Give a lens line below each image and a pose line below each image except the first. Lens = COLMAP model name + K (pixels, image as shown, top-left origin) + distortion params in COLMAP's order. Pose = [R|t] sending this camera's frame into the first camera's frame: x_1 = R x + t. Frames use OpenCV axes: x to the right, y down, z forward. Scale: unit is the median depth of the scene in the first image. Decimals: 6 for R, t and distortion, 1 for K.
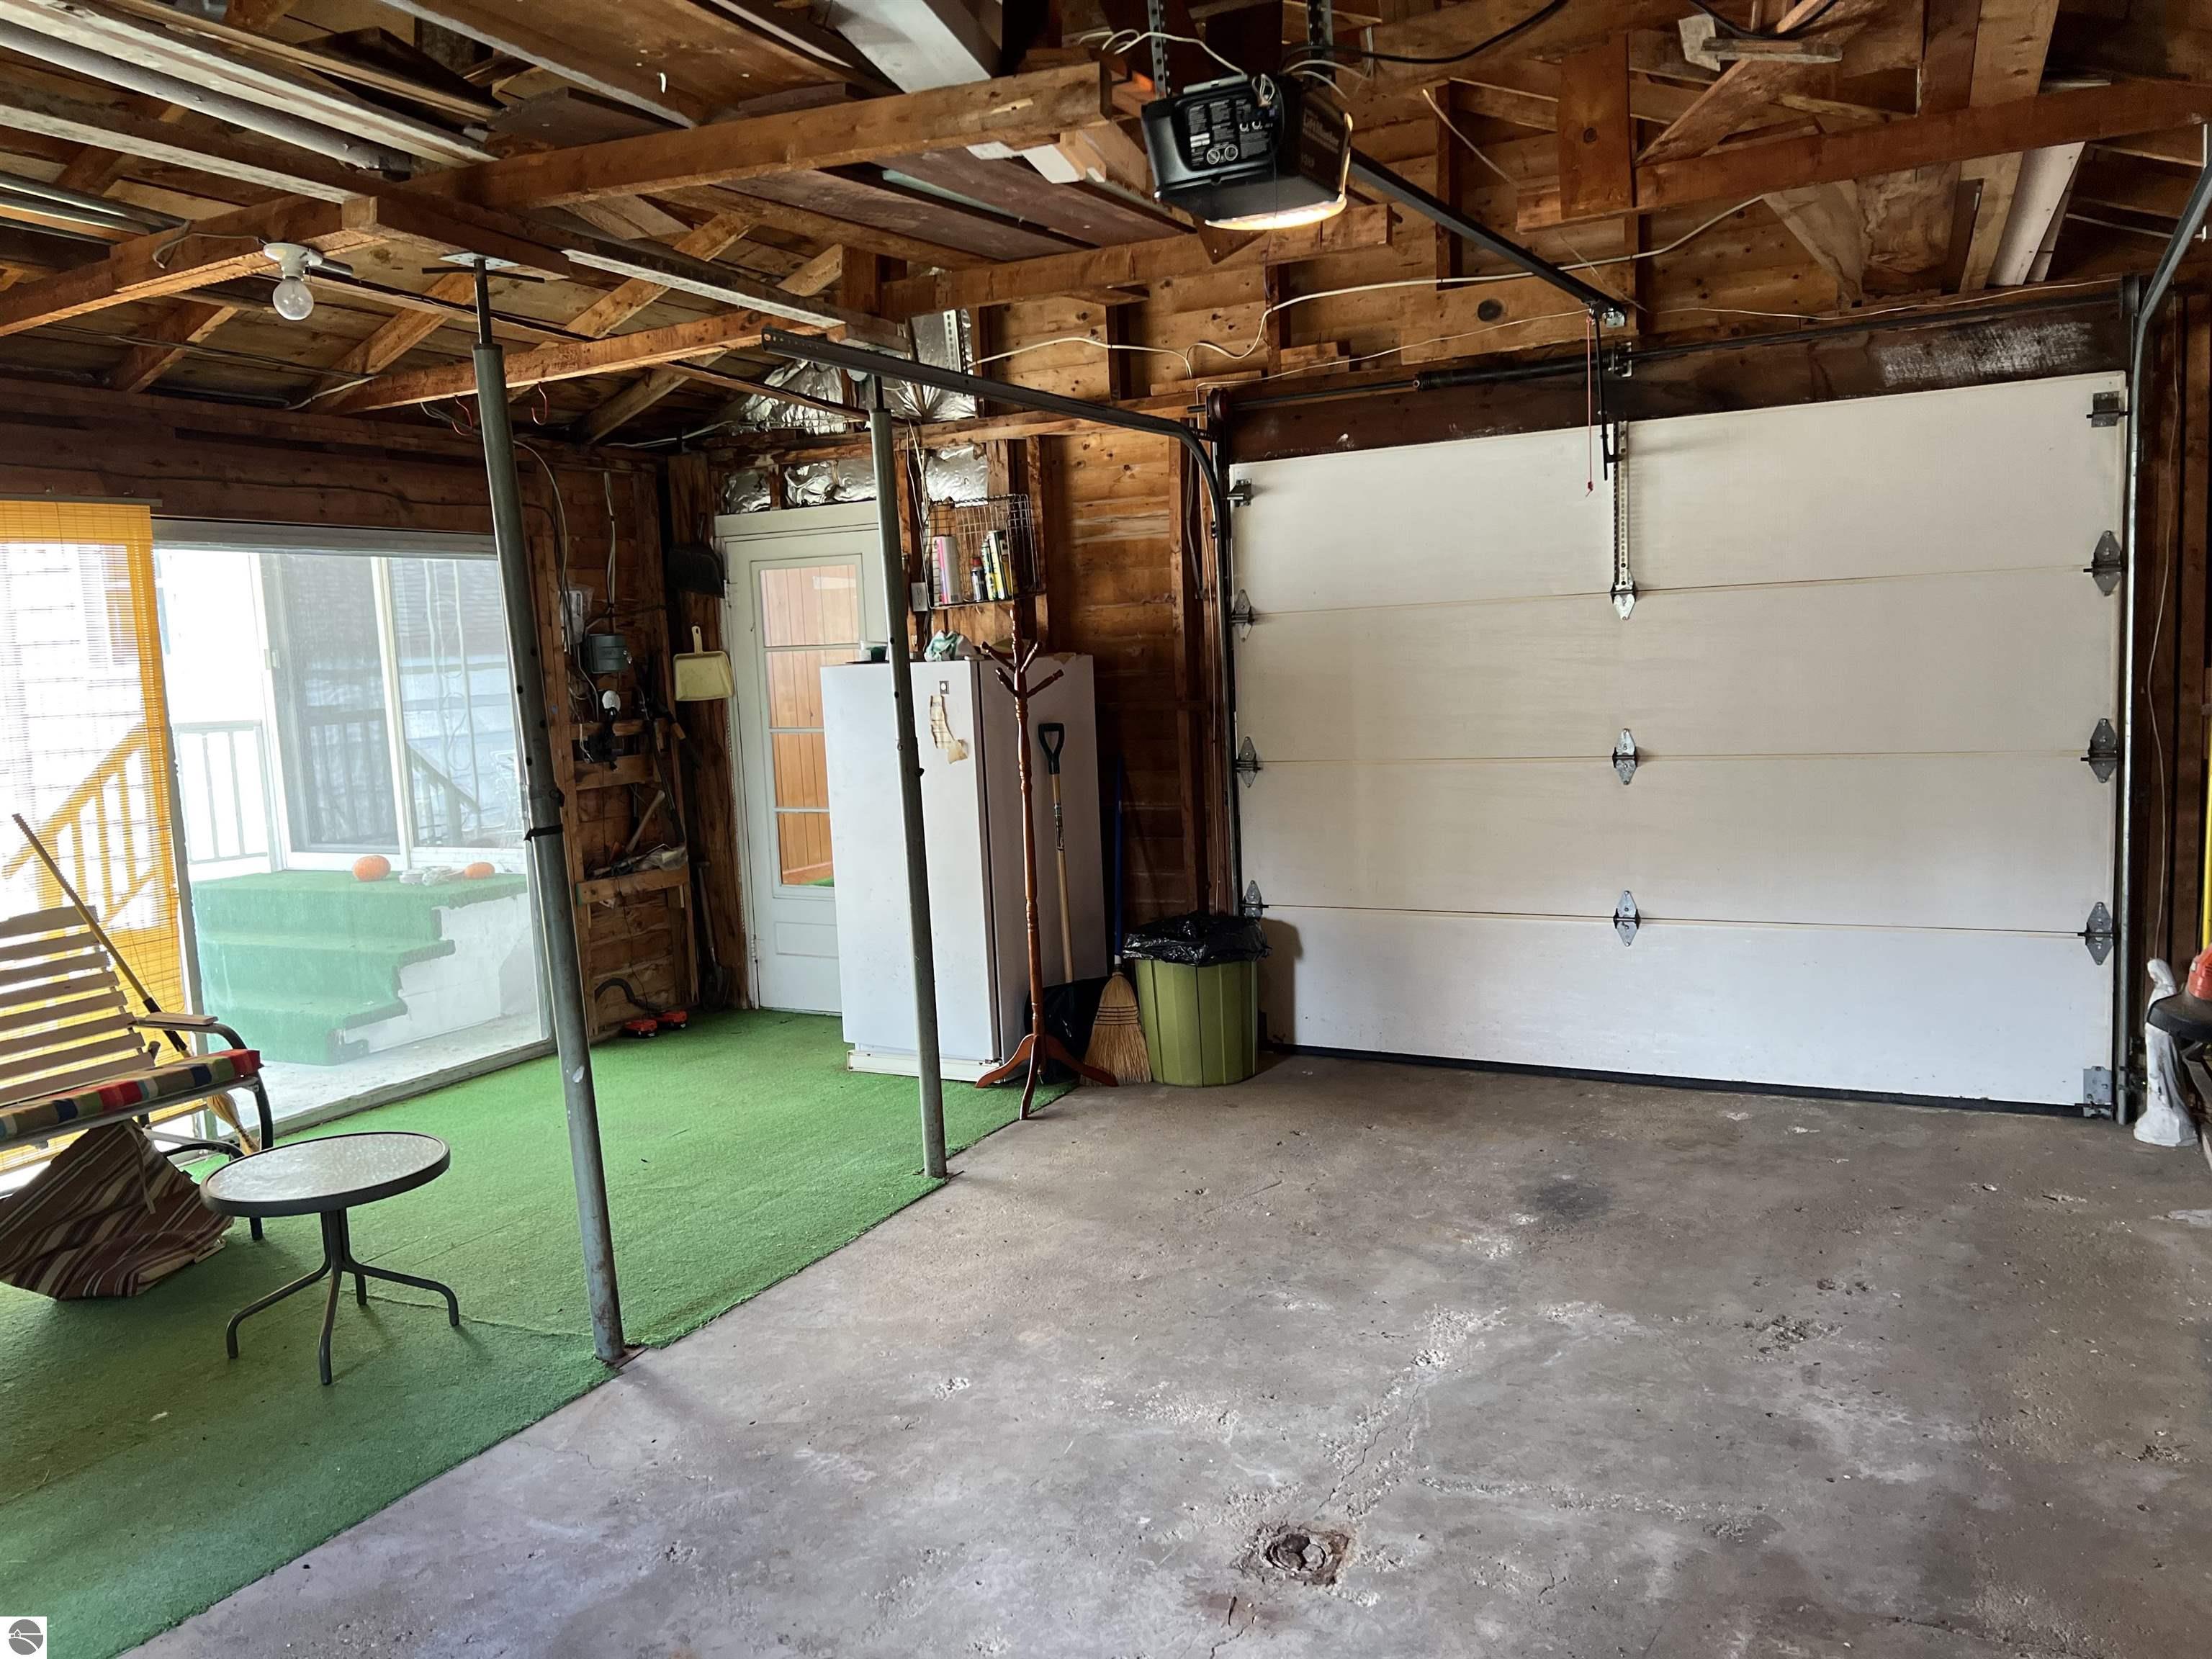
lens RADIAL K [[1654.8, 0, 1106.2], [0, 1654.8, 881.6], [0, 0, 1]] dist [0.043191, -0.070620]
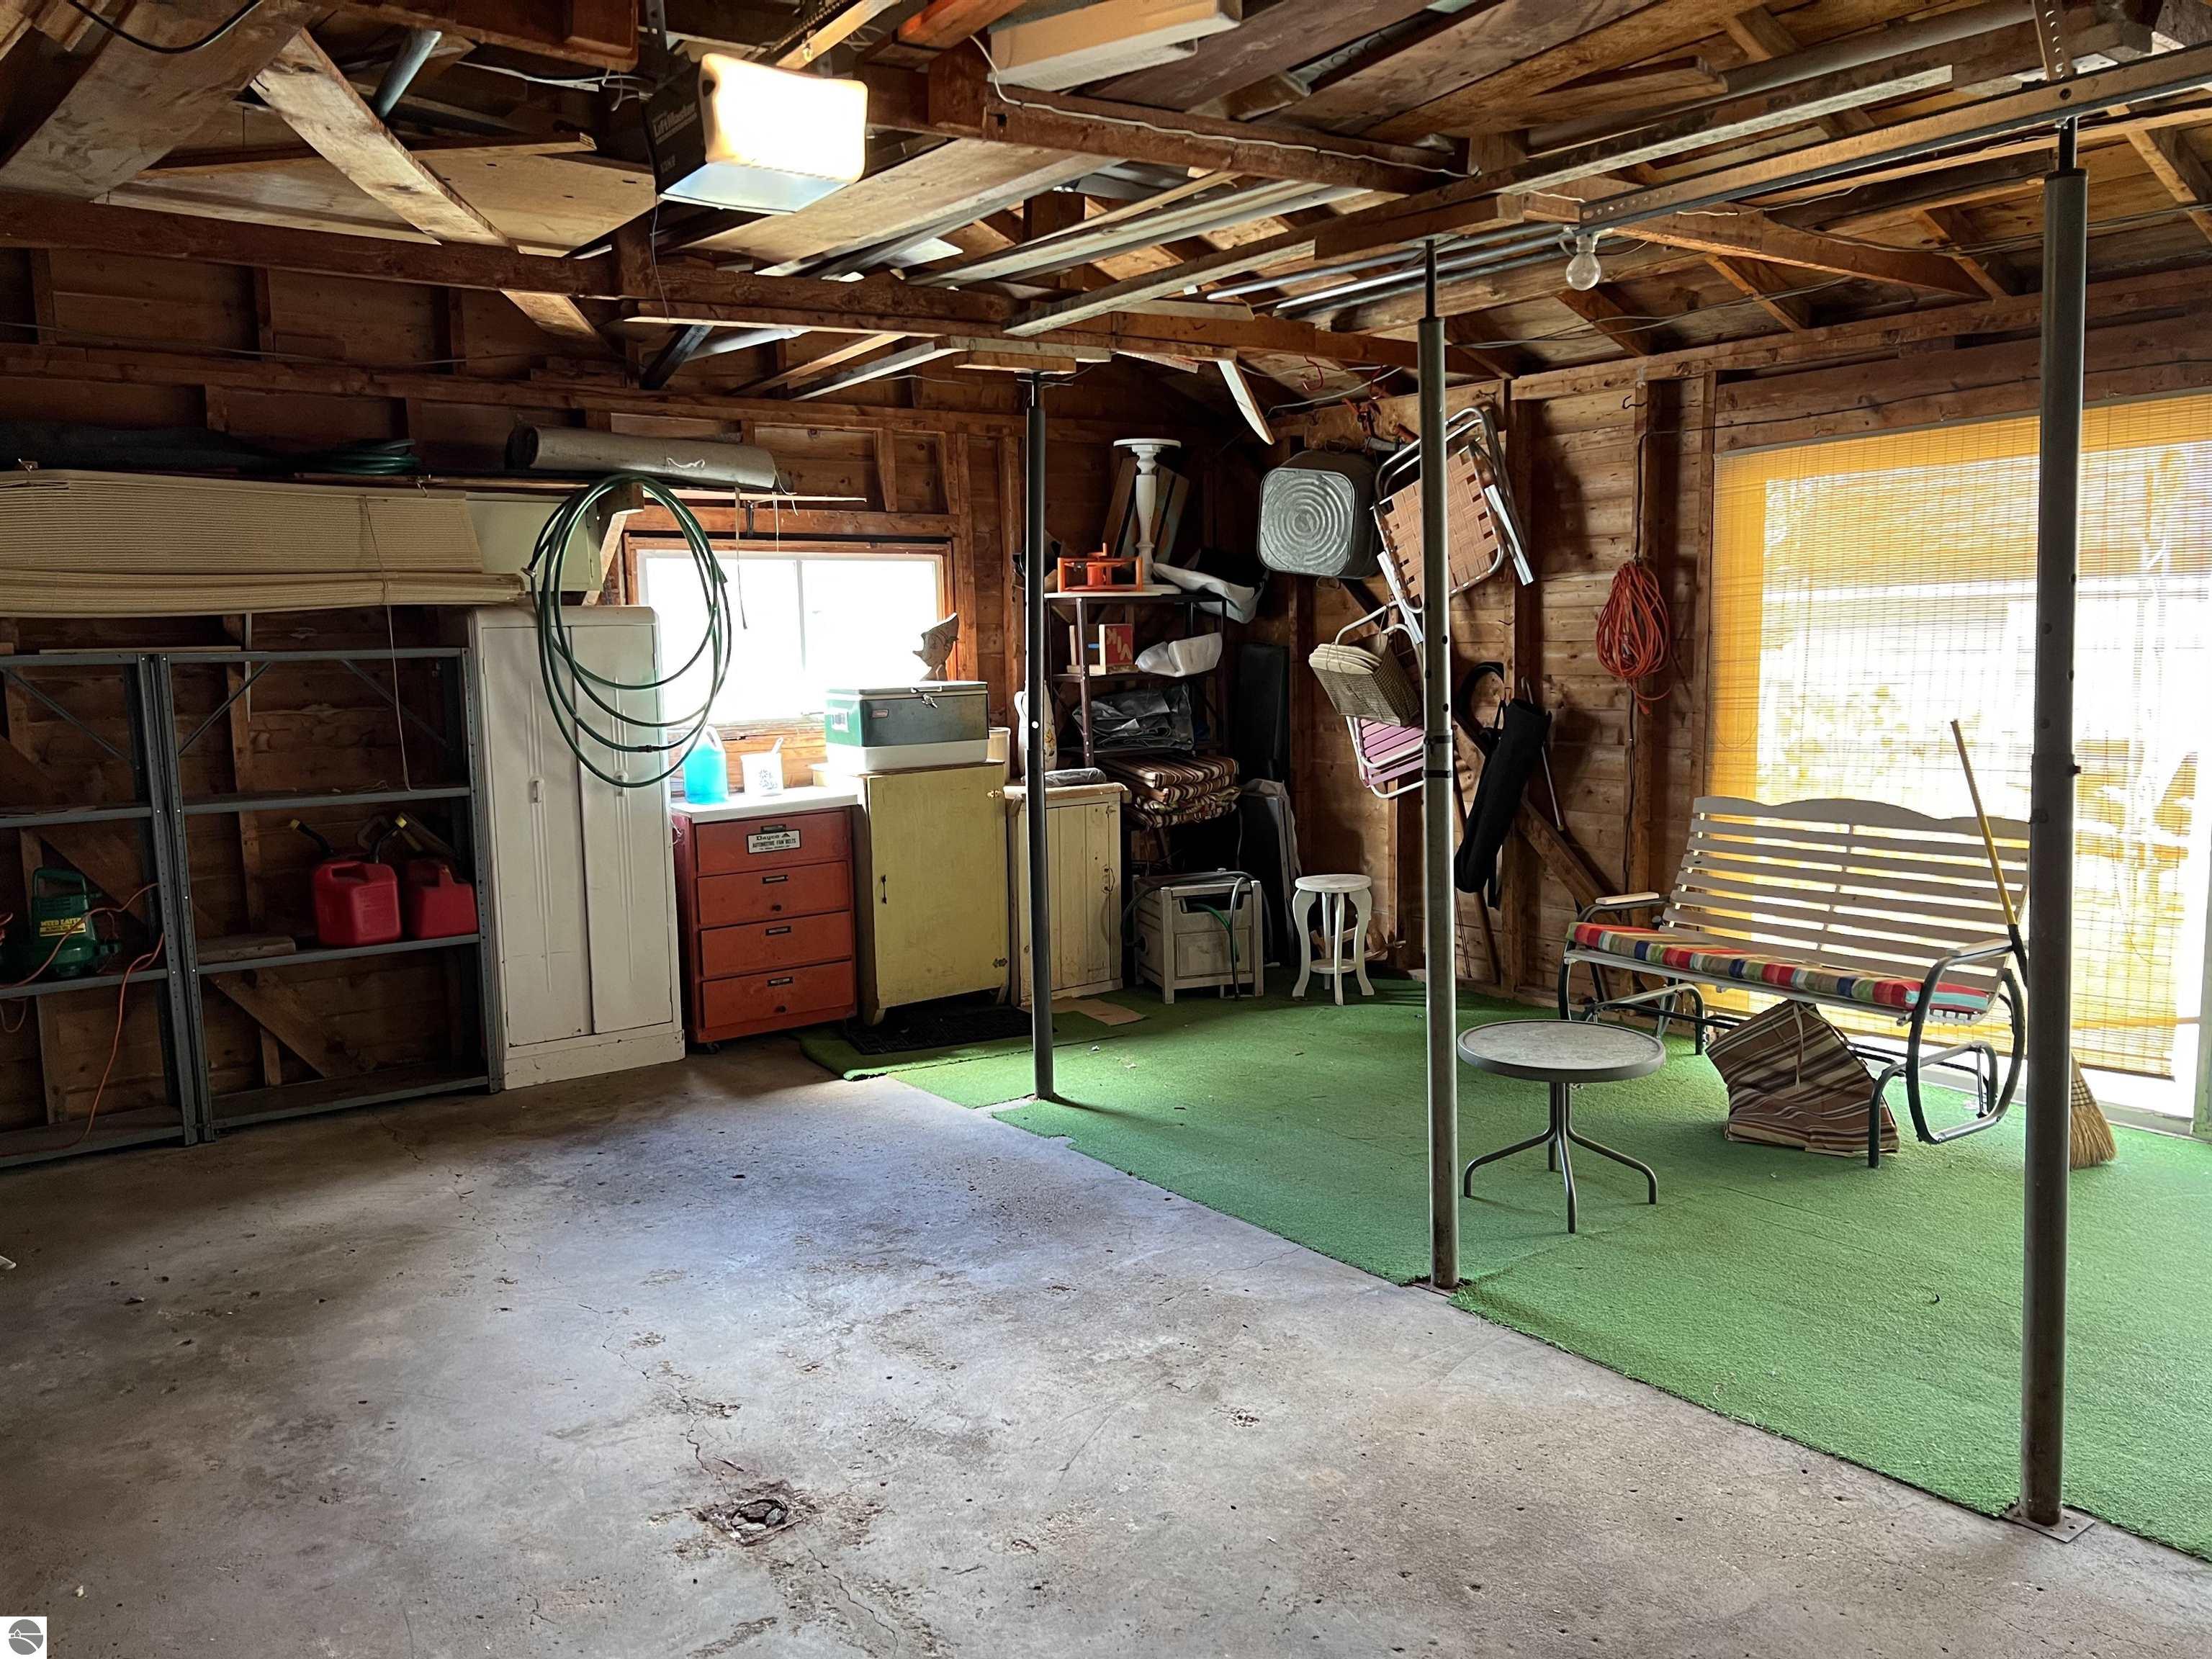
lens RADIAL K [[1654.8, 0, 1106.2], [0, 1654.8, 881.6], [0, 0, 1]] dist [0.043191, -0.070620]
pose [[-0.422414, 0.197198, -0.884692, 0.727660], [-0.088286, 0.962454, 0.256686, -0.225554], [0.902093, 0.186533, -0.389144, 1.277550]]
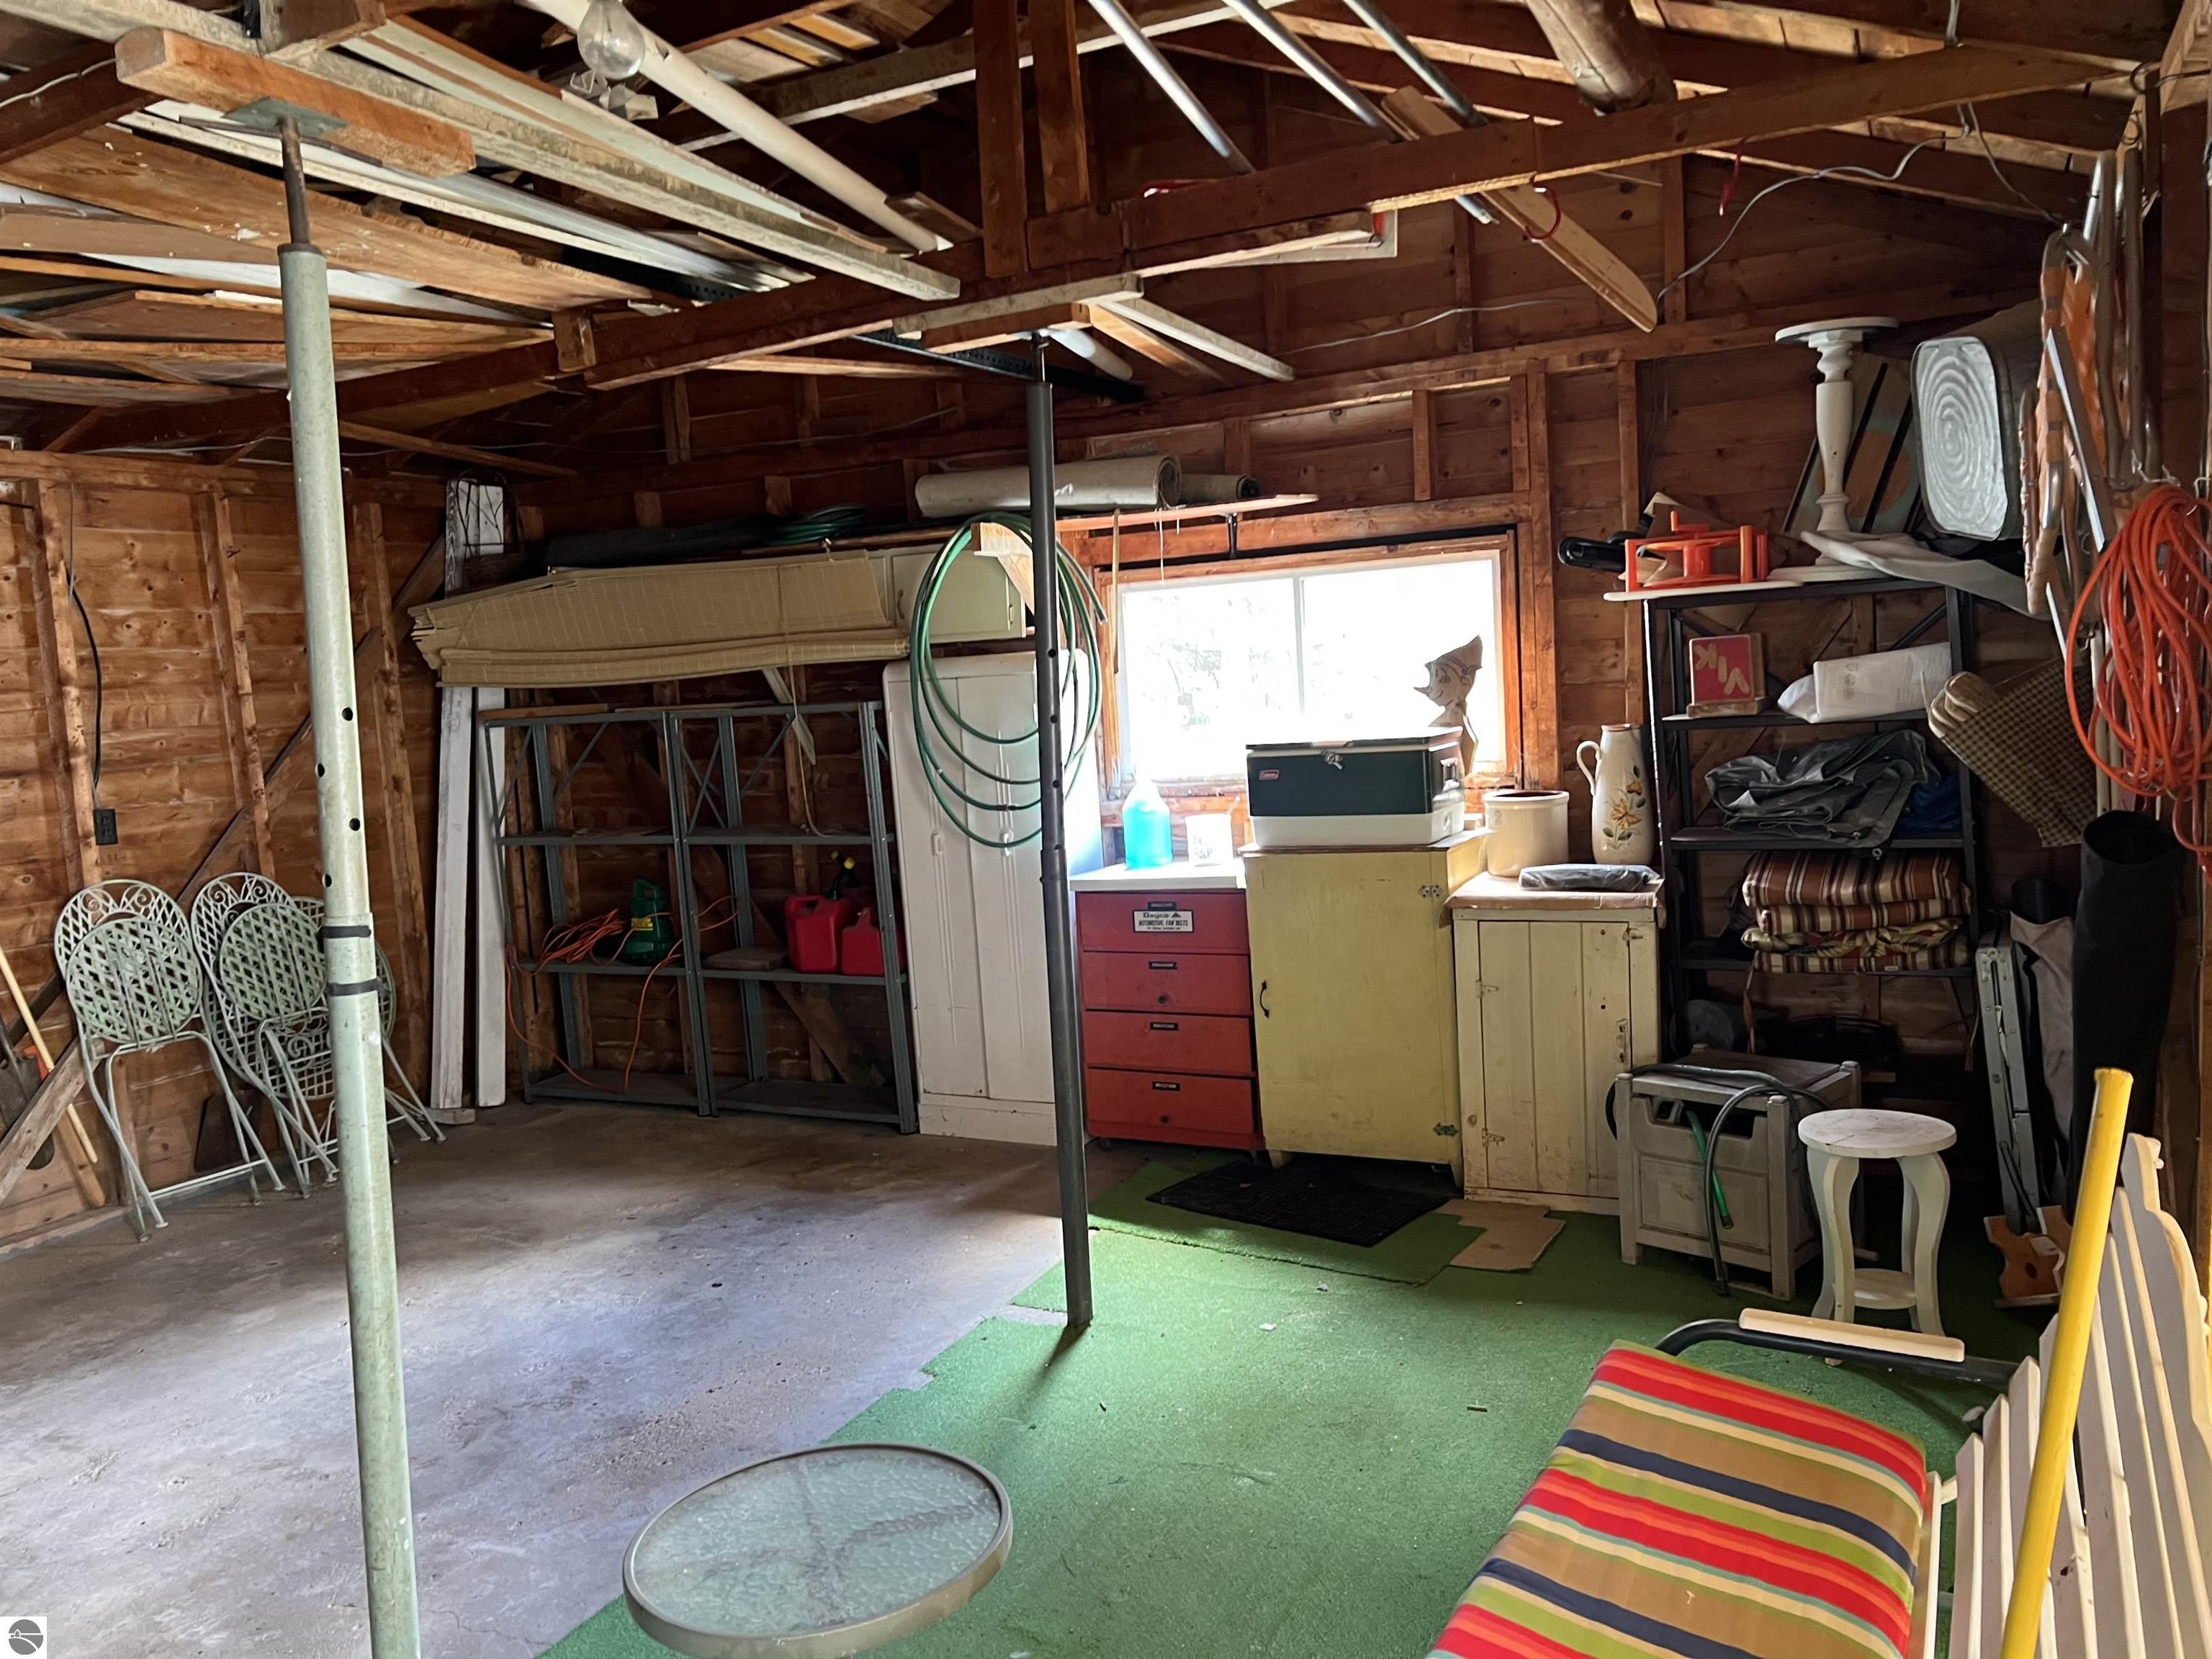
lens RADIAL K [[1682.1, 0, 1106.0], [0, 1682.1, 829.5], [0, 0, 1]] dist [0.068885, -0.066314]
pose [[-0.993299, 0.115335, -0.007449, -0.665131], [0.110205, 0.964599, 0.239591, -0.229305], [0.034819, 0.237164, -0.970845, 1.716656]]
